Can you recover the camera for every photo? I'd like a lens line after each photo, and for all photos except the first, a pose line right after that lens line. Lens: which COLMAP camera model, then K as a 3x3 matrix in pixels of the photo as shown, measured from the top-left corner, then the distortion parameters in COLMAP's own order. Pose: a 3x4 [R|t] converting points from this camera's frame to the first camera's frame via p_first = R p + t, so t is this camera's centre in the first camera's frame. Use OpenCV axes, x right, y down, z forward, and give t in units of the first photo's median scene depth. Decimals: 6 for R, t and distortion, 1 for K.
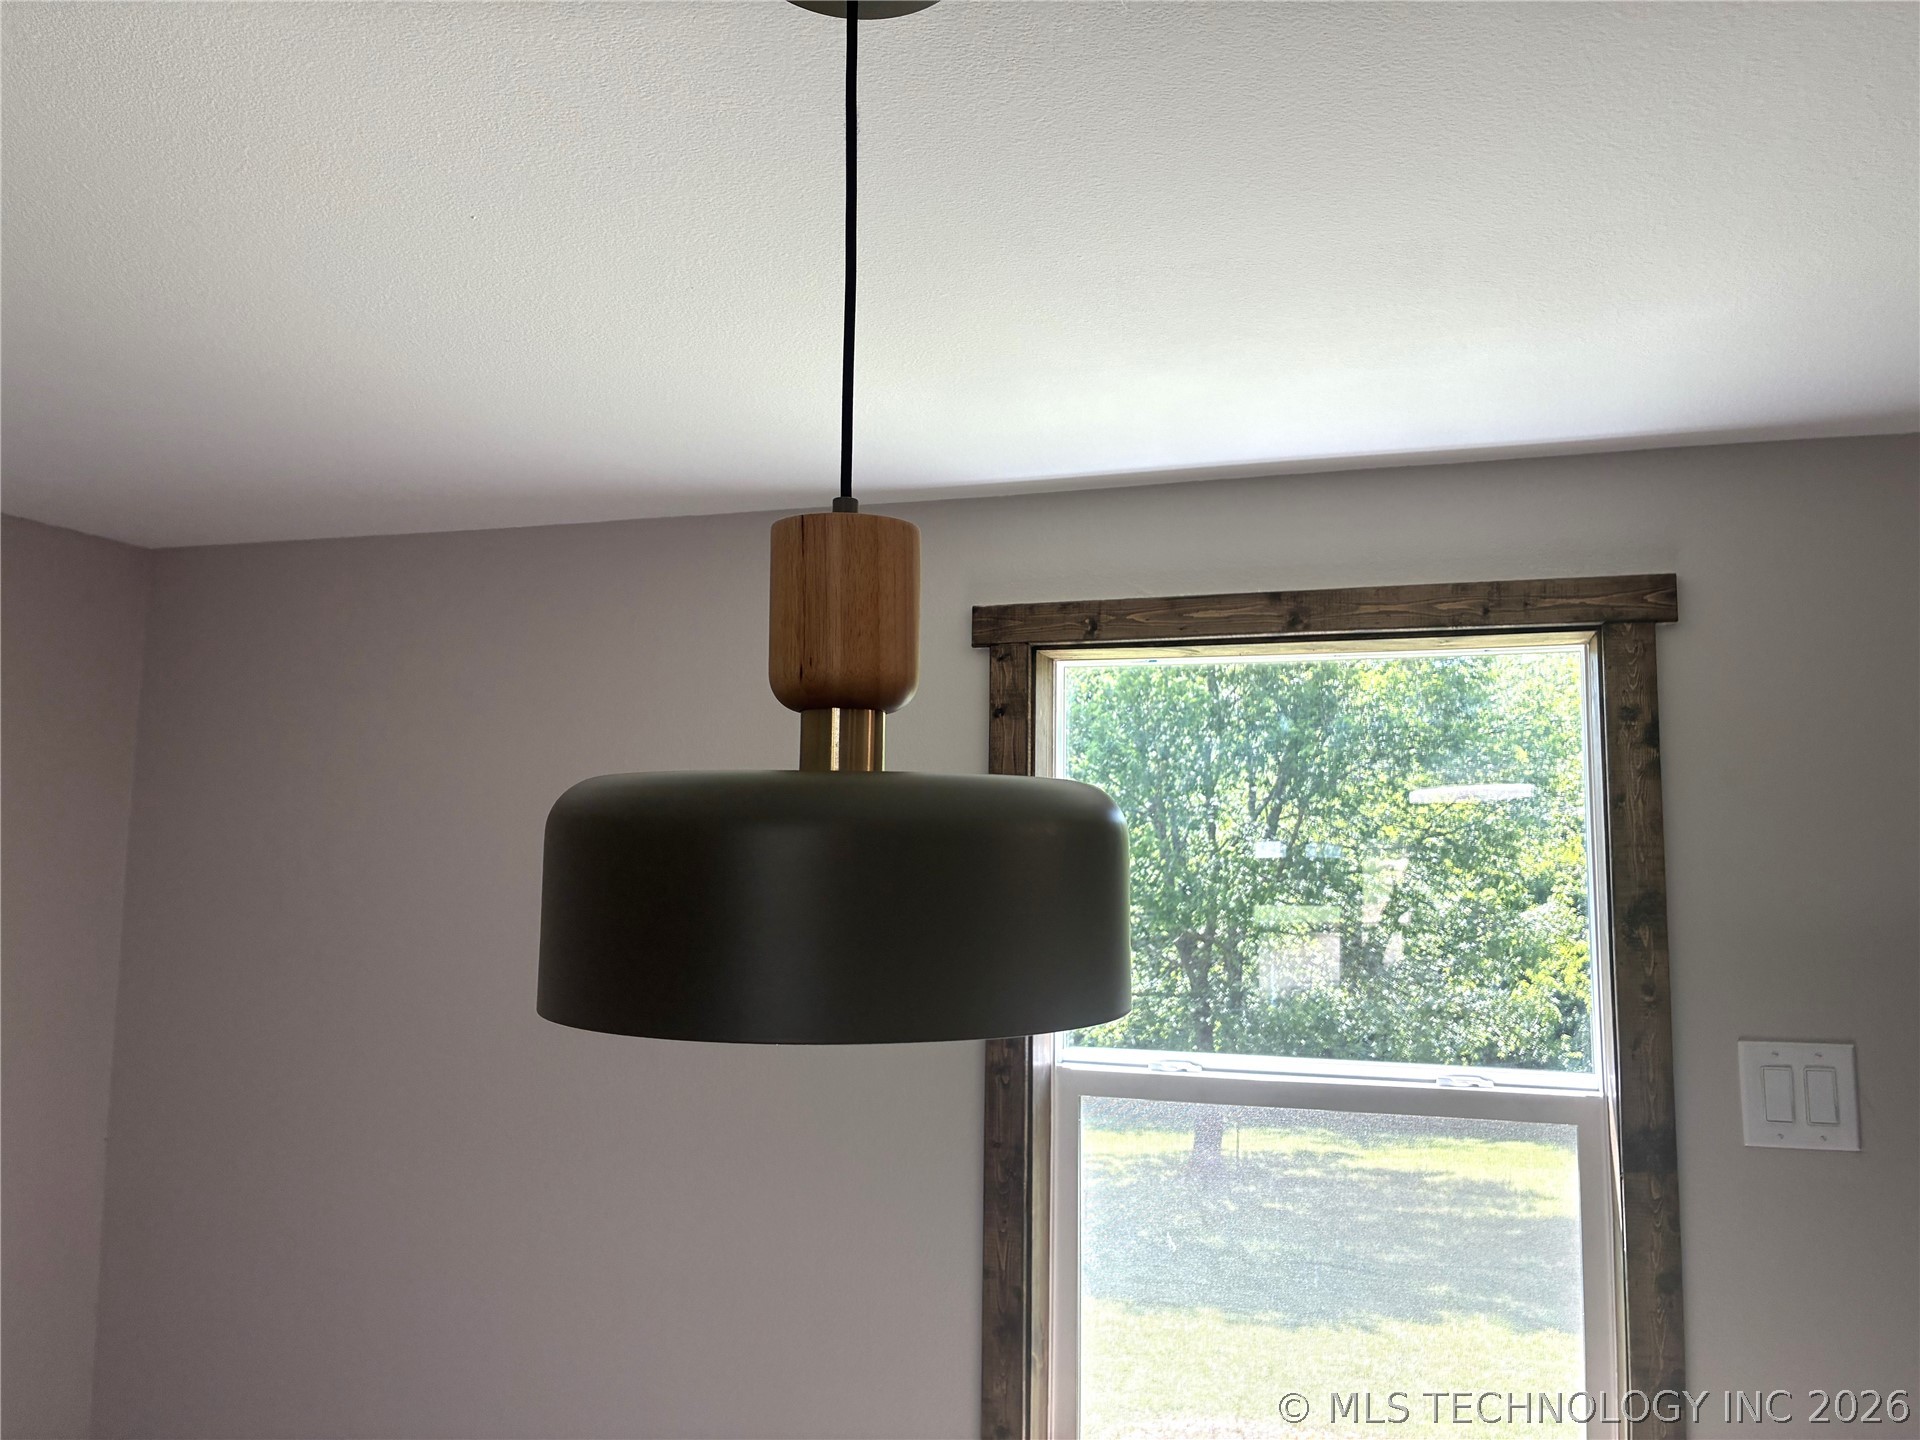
lens RADIAL K [[1460.7, 0, 982.7], [0, 1460.7, 716.1], [0, 0, 1]] dist [0.055401, -0.059137]
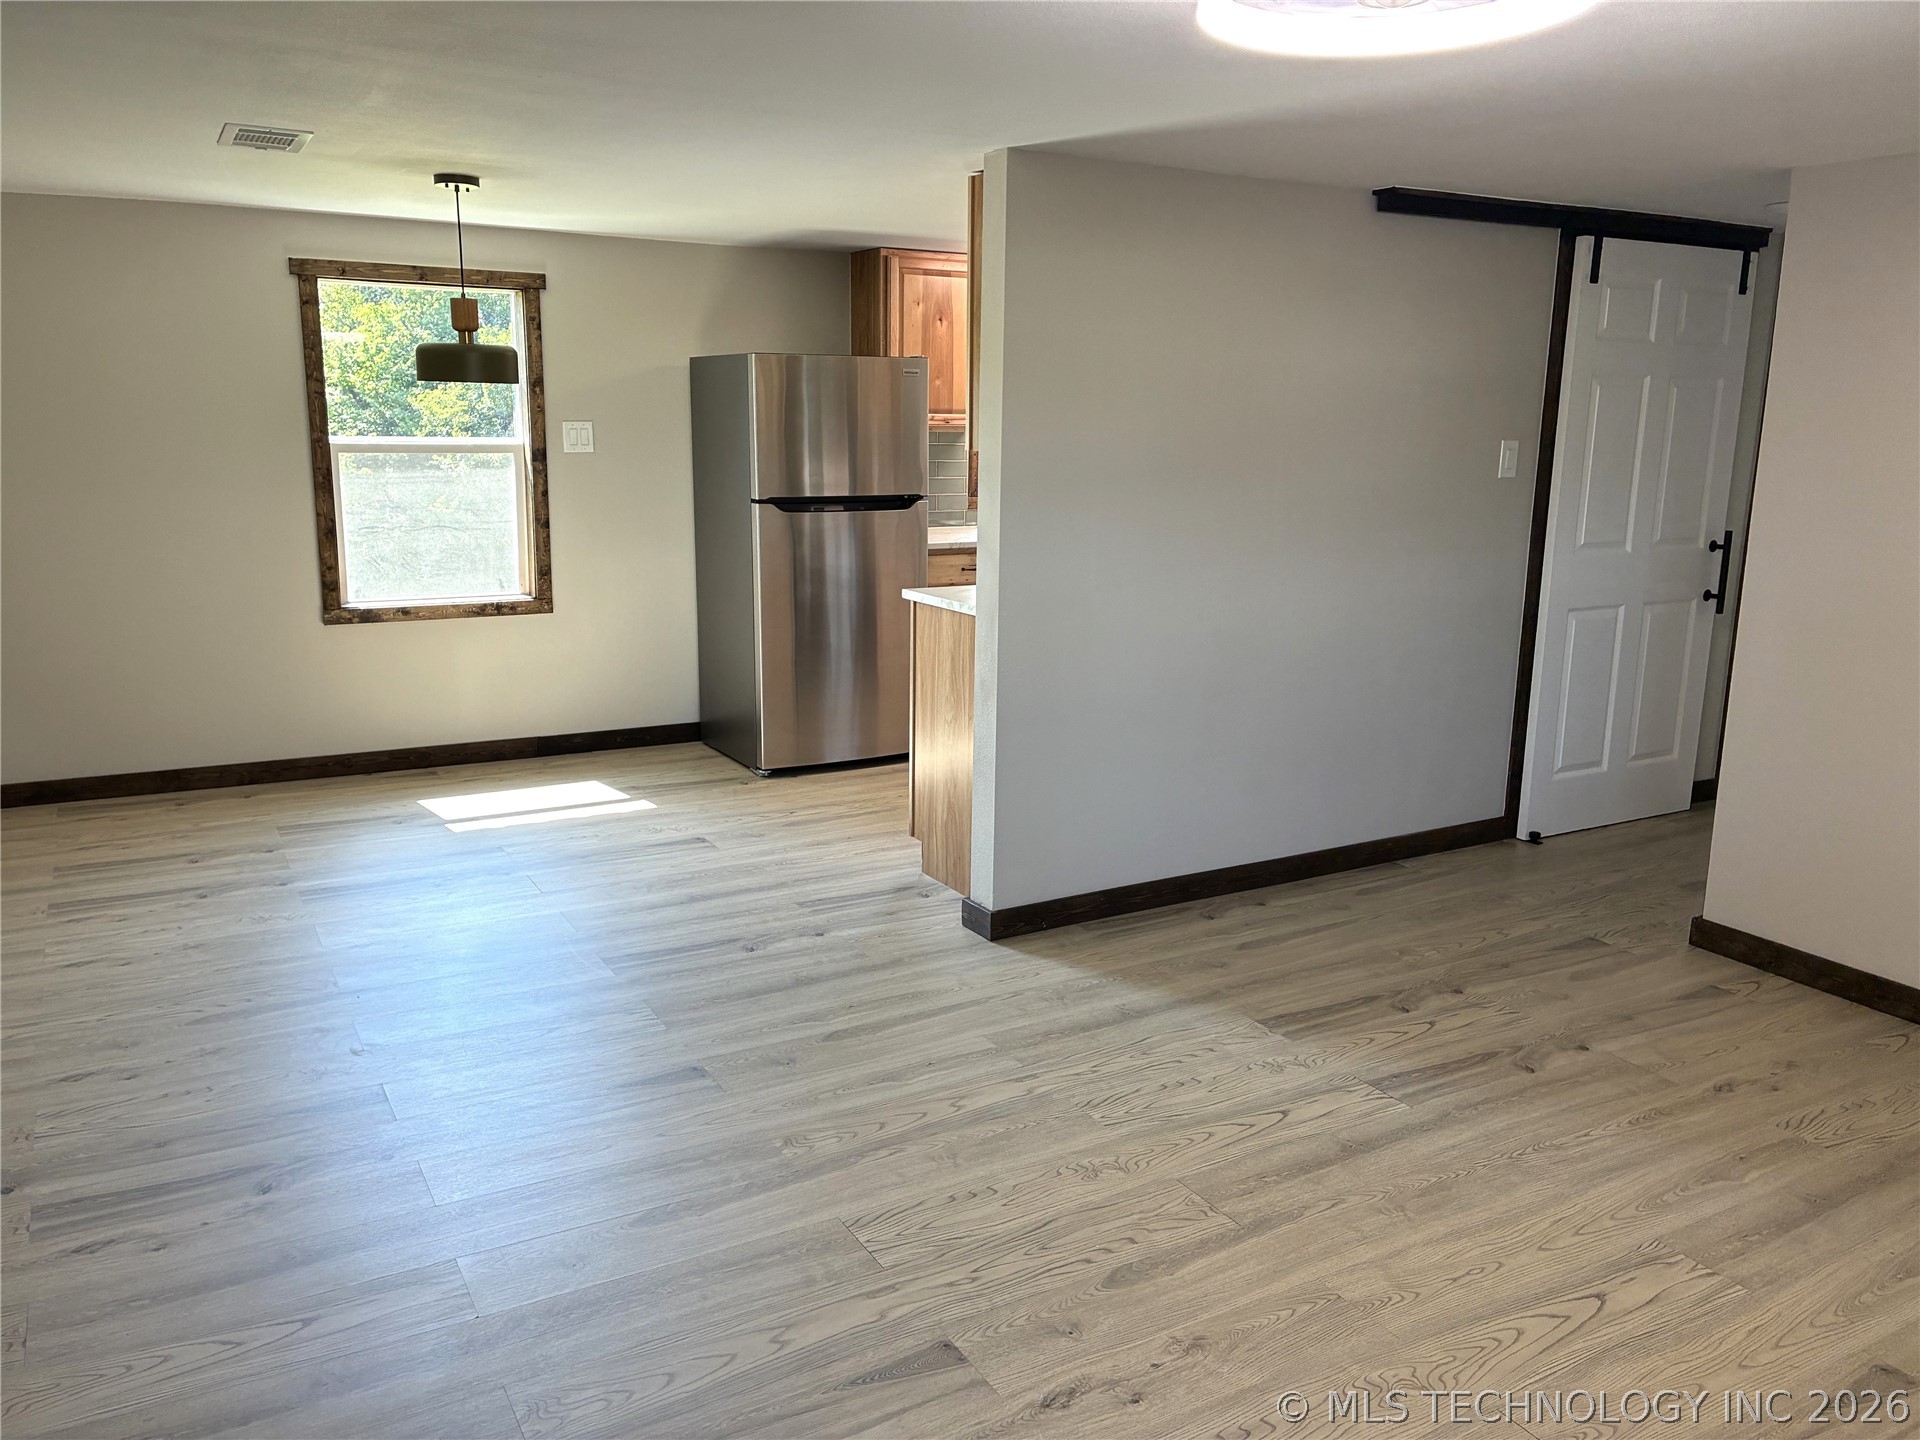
lens RADIAL K [[1460.7, 0, 948.5], [0, 1460.7, 727.3], [0, 0, 1]] dist [0.055401, -0.059137]
pose [[0.686172, -0.154658, 0.710808, -1.259527], [-0.078843, 0.955570, 0.284023, -0.124278], [-0.723154, -0.250931, 0.643492, -1.803648]]
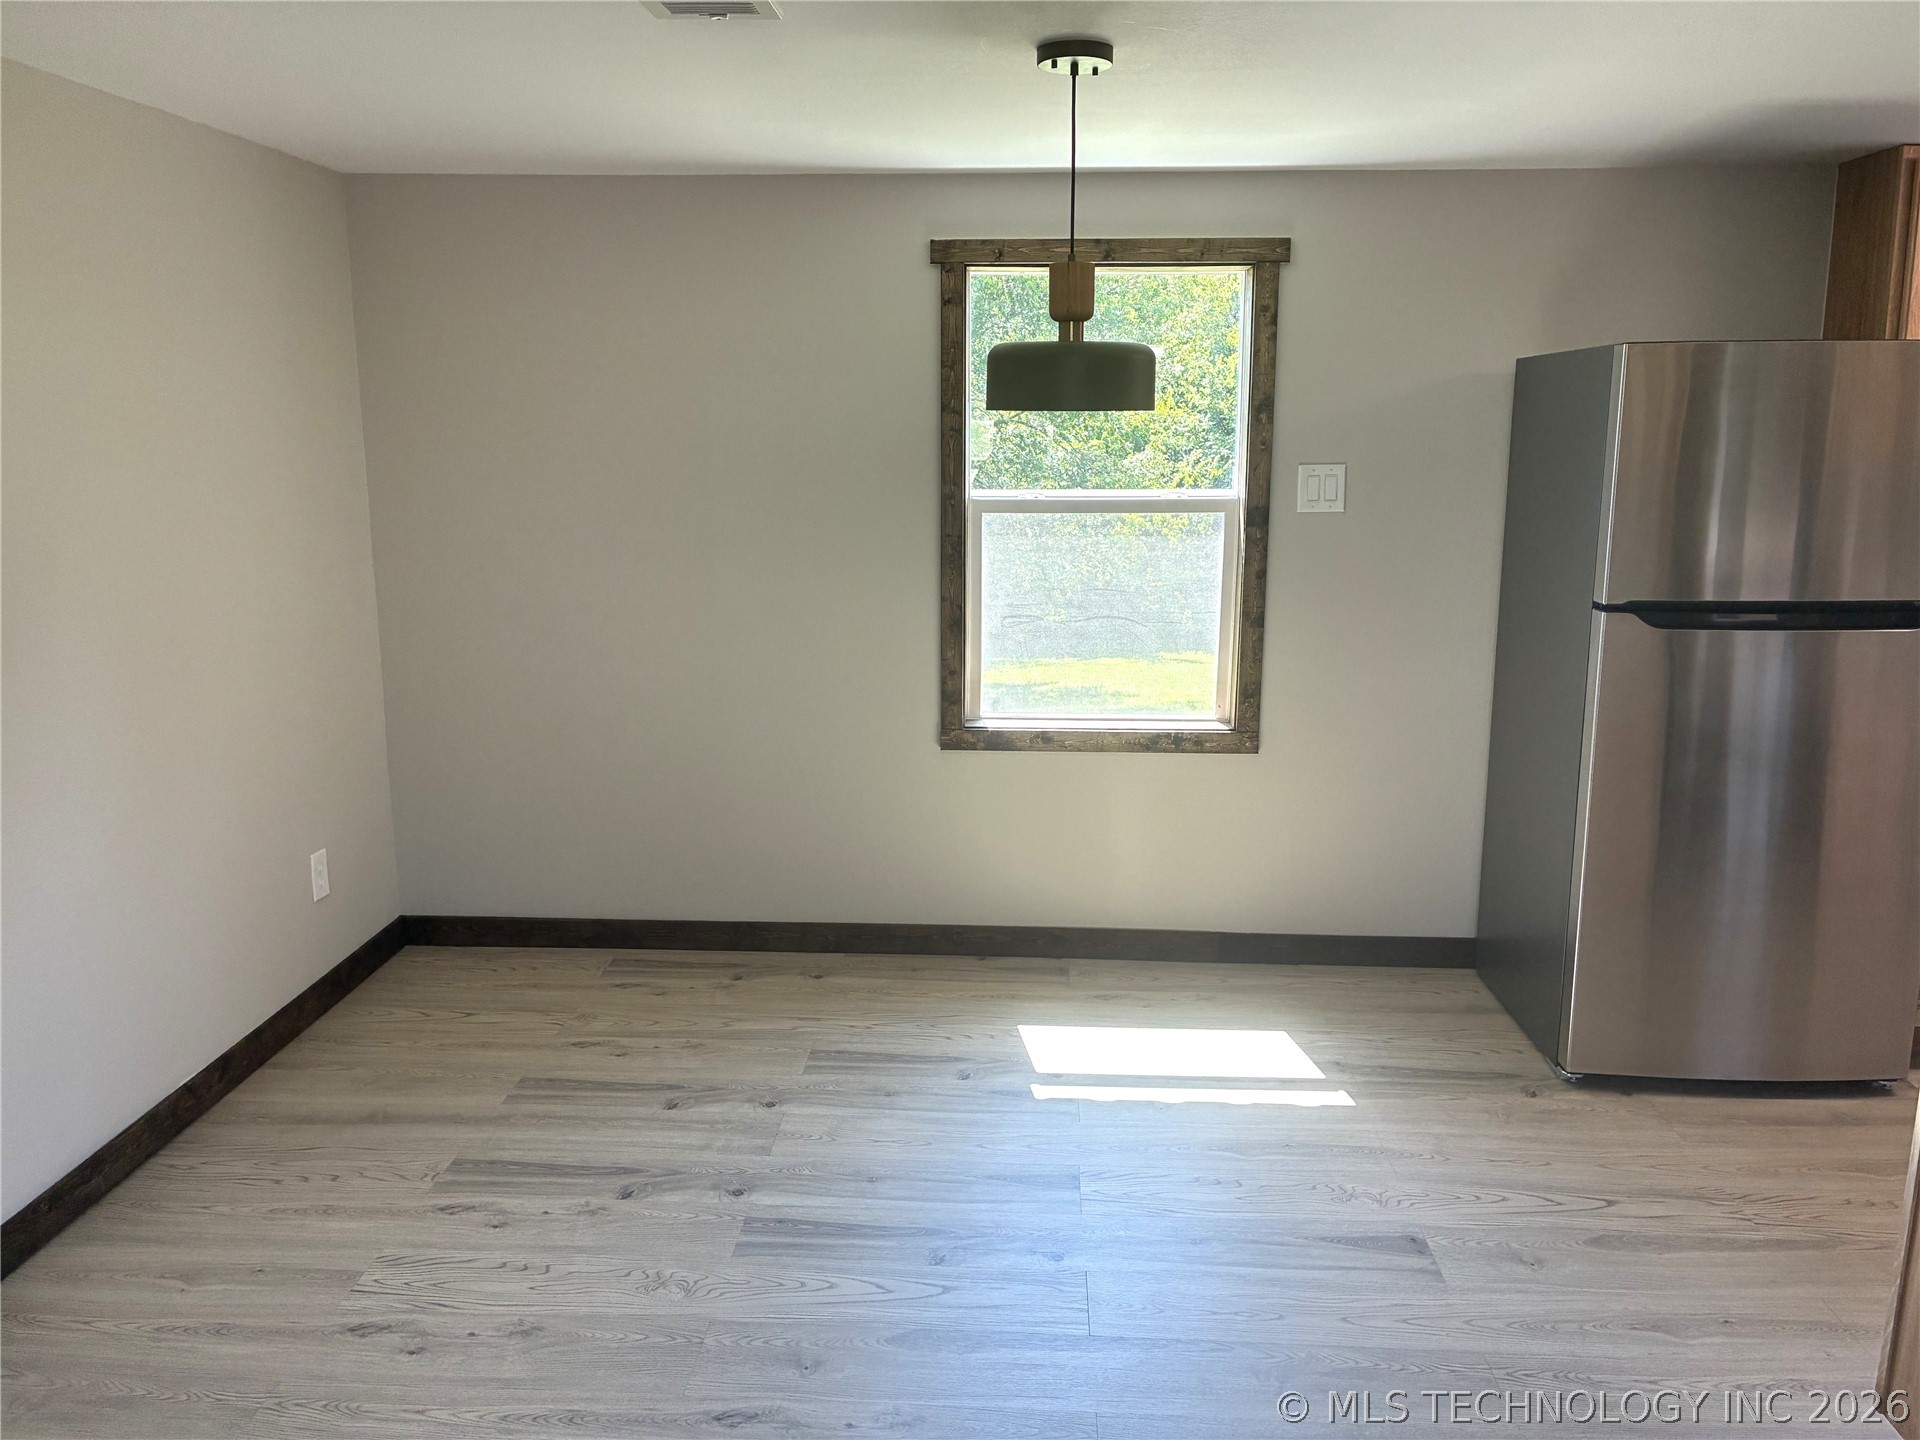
lens RADIAL K [[1460.7, 0, 978.1], [0, 1460.7, 724.8], [0, 0, 1]] dist [0.055401, -0.059137]
pose [[0.966040, -0.060809, 0.251137, -0.473679], [-0.016784, 0.955095, 0.295824, -0.044527], [-0.257848, -0.289993, 0.921639, -0.909266]]
